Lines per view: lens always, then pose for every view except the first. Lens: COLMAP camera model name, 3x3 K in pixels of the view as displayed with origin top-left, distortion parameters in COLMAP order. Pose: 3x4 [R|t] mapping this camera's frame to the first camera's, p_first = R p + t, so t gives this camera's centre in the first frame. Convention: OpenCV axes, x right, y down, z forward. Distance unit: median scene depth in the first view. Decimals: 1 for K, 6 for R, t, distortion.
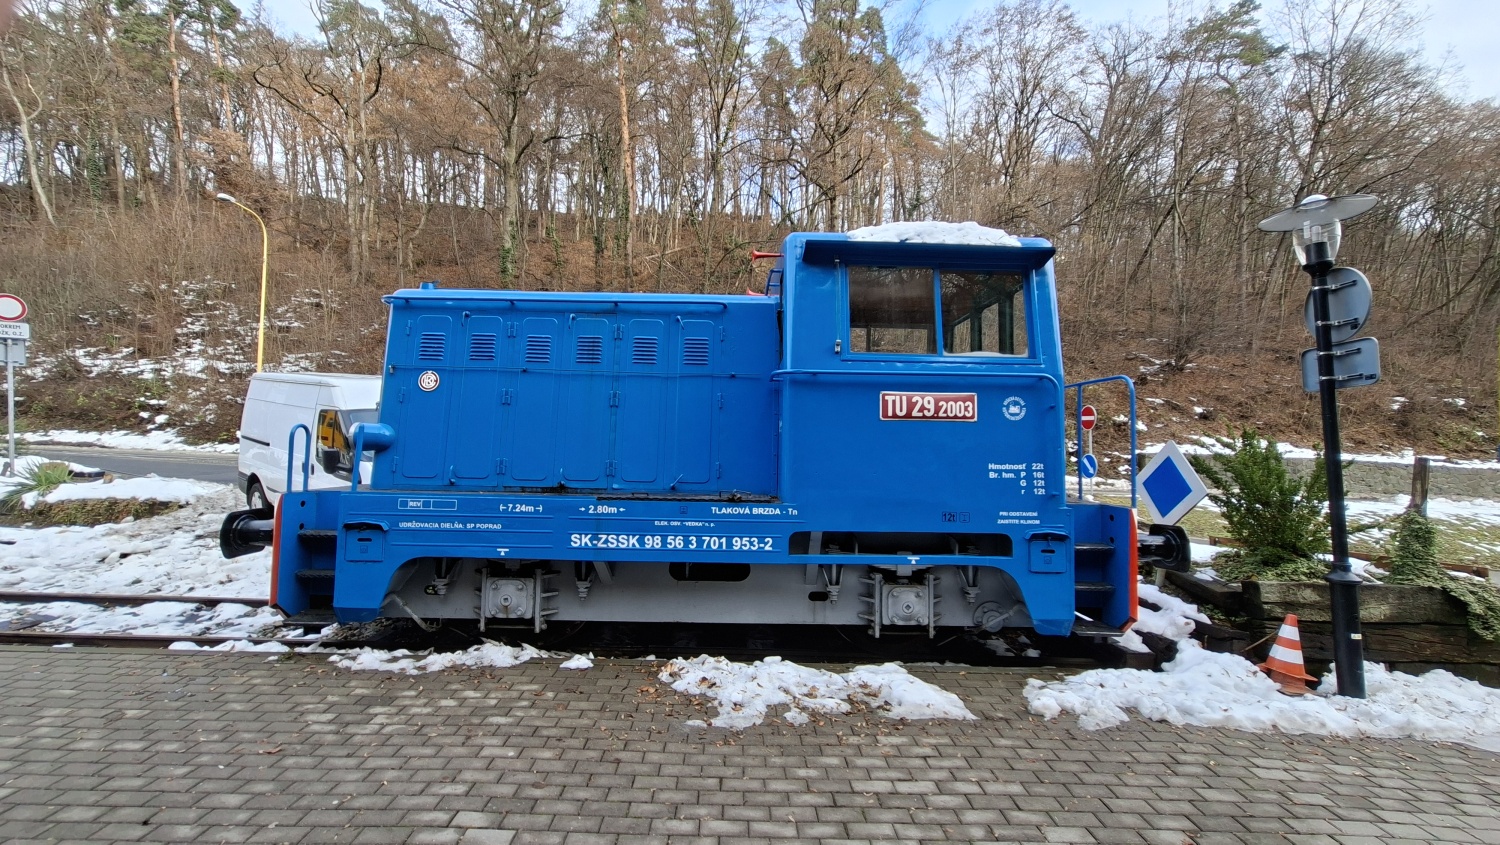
lens RADIAL K [[593.7, 0, 750.0], [0, 593.7, 422.5], [0, 0, 1]] dist [0.000343, 0.000065]
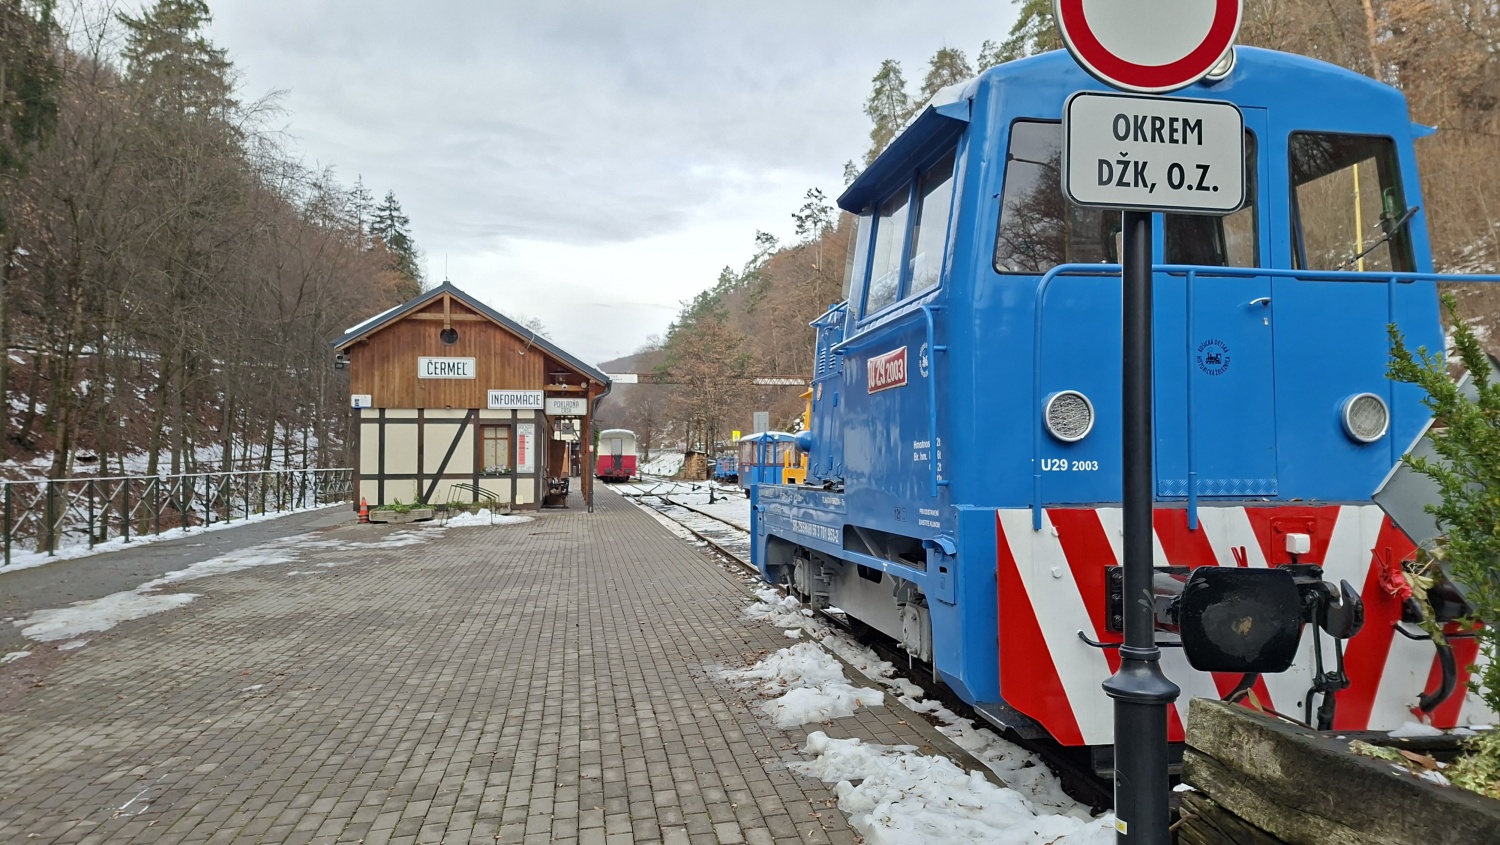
lens RADIAL K [[1016.2, 0, 750.0], [0, 1016.2, 422.5], [0, 0, 1]] dist [-0.001059, -0.000649]
pose [[0.168288, -0.054583, -0.984225, 1.580929], [0.051892, 0.997572, -0.046451, 0.093933], [0.984371, -0.043256, 0.170712, 0.597622]]
